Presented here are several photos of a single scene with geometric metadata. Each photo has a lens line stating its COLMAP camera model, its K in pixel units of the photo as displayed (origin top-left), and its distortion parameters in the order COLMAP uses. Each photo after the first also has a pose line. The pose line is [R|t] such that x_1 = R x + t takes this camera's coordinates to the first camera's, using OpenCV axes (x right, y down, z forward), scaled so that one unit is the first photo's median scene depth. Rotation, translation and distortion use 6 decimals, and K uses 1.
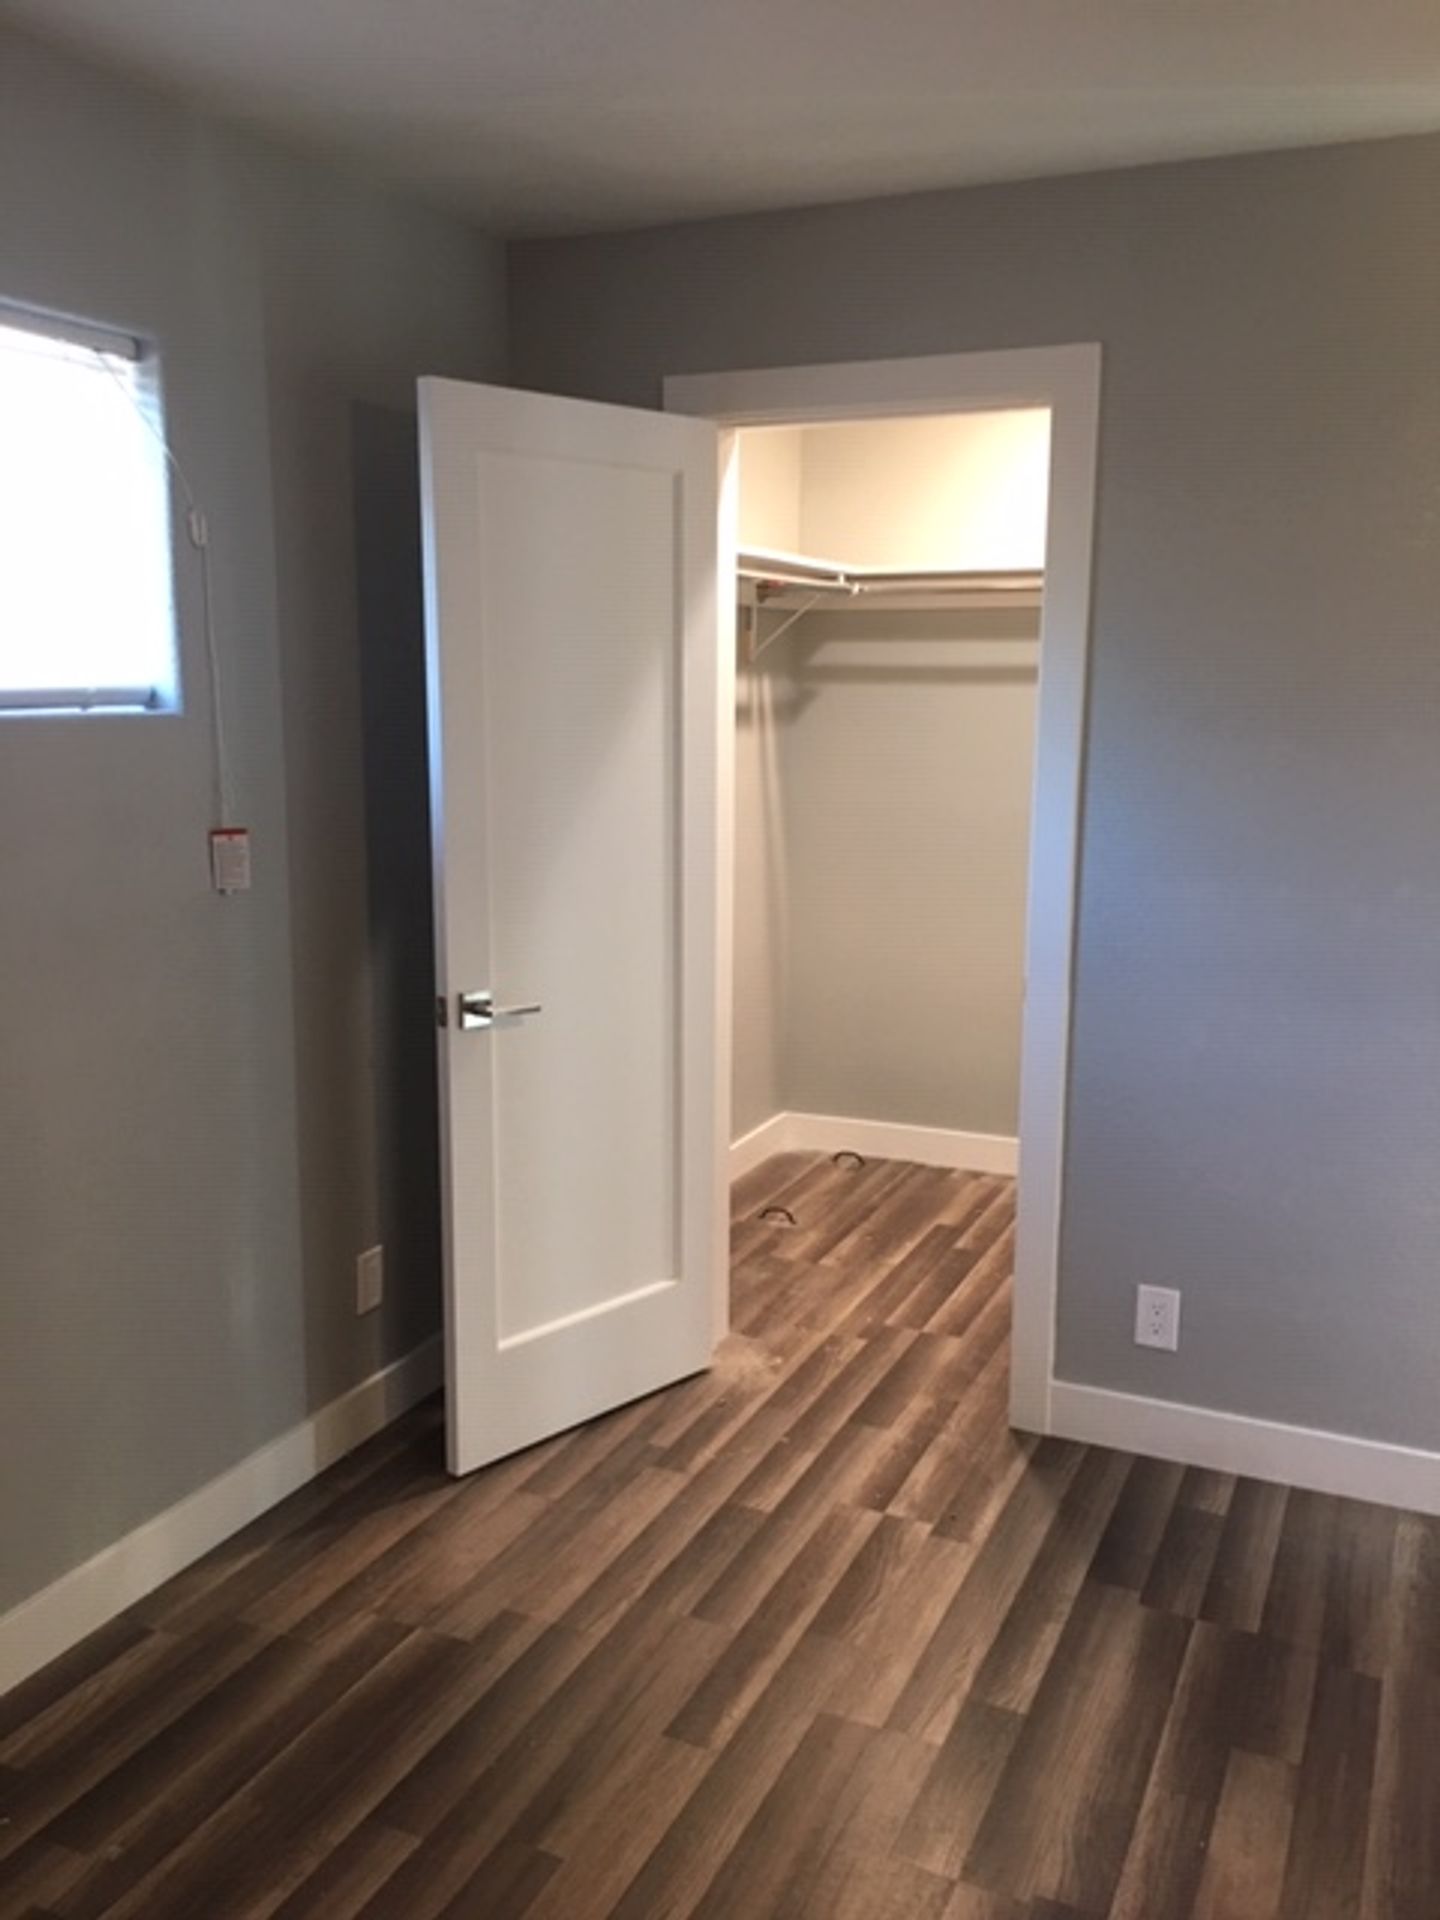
lens RADIAL K [[1620.5, 0, 721.6], [0, 1620.5, 954.1], [0, 0, 1]] dist [0.066443, -0.075640]
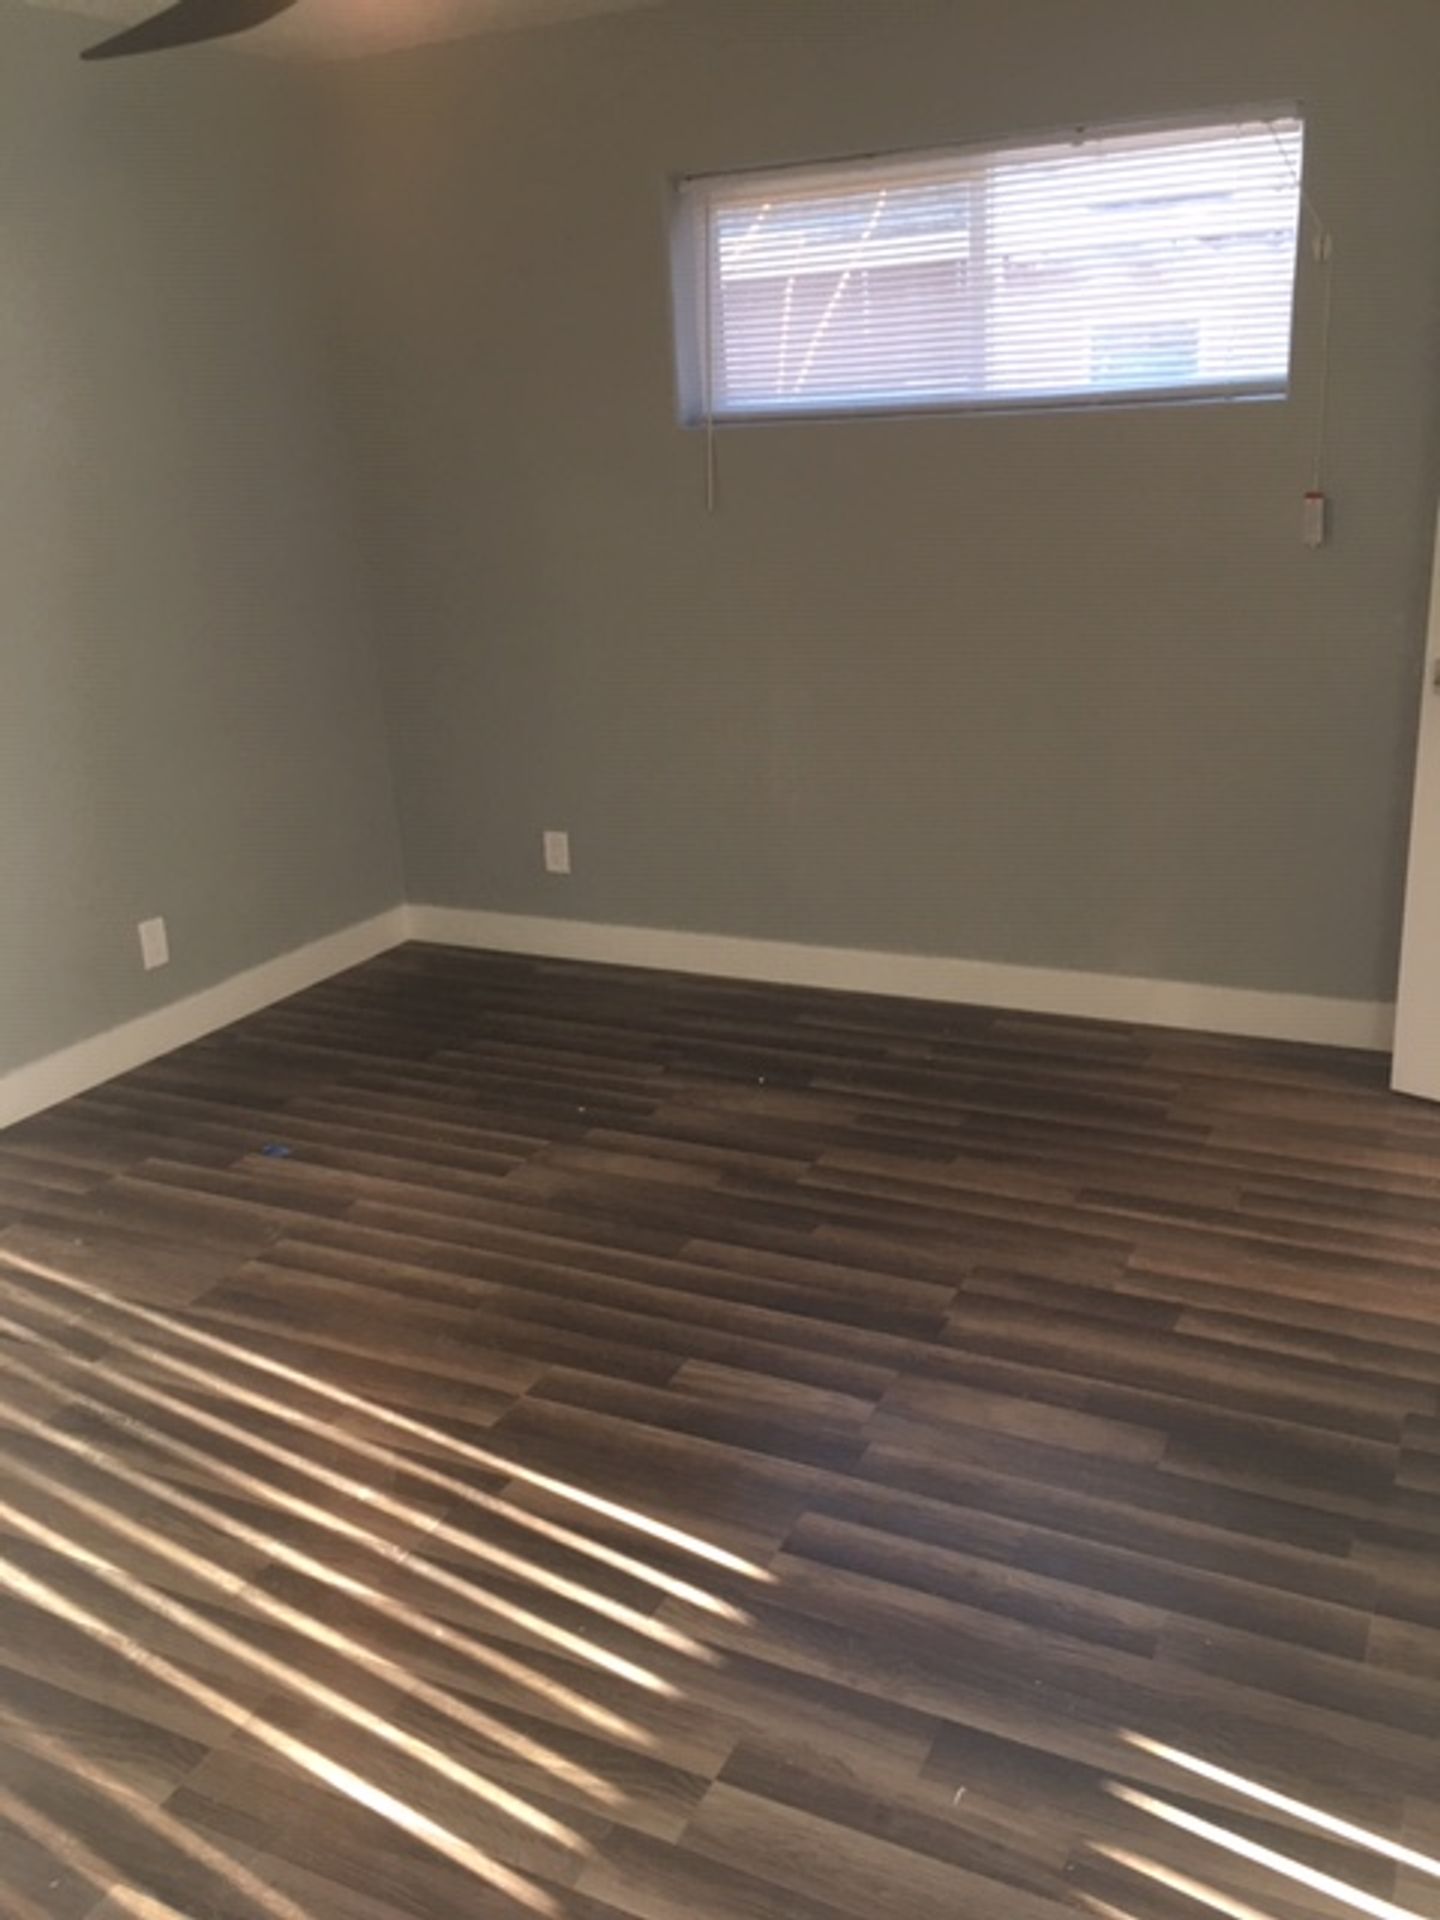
lens RADIAL K [[1620.5, 0, 721.5], [0, 1620.5, 961.0], [0, 0, 1]] dist [0.066443, -0.075640]
pose [[-0.042882, 0.305769, -0.951139, 1.121417], [-0.119723, 0.943582, 0.308737, -0.076434], [0.991881, 0.127112, -0.003855, 0.634936]]
